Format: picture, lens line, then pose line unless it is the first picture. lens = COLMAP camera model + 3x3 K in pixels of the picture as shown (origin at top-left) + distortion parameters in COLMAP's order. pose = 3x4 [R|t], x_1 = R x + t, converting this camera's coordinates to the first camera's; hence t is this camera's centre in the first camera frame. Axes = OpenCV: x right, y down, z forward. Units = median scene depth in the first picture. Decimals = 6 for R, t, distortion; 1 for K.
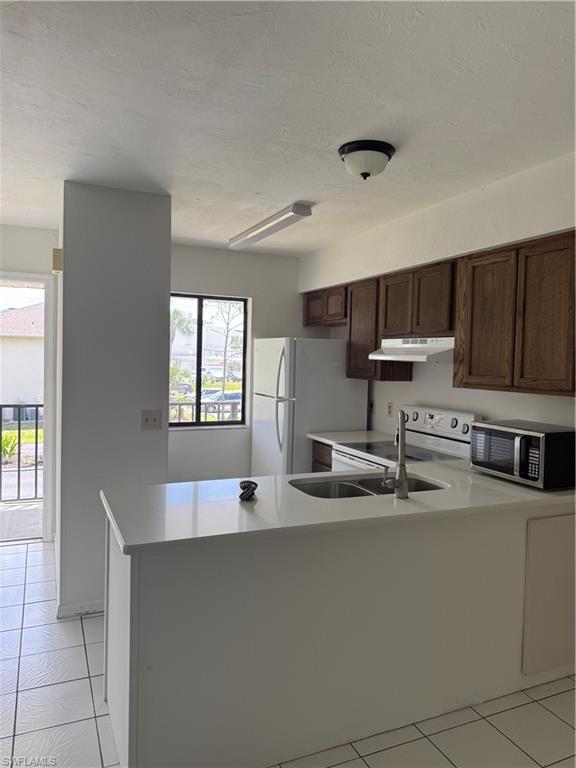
lens RADIAL K [[546.8, 0, 287.6], [0, 546.8, 384.6], [0, 0, 1]] dist [0.062489, -0.002937]
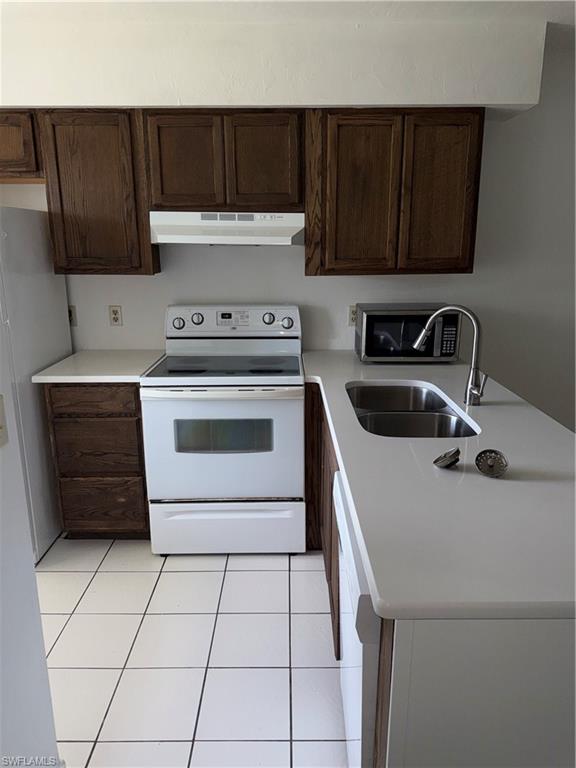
lens RADIAL K [[546.8, 0, 290.1], [0, 546.8, 382.7], [0, 0, 1]] dist [0.062489, -0.002937]
pose [[0.393319, -0.248565, 0.885164, -0.501190], [0.055765, 0.967438, 0.246889, -0.045295], [-0.917710, -0.047745, 0.394372, 0.681274]]
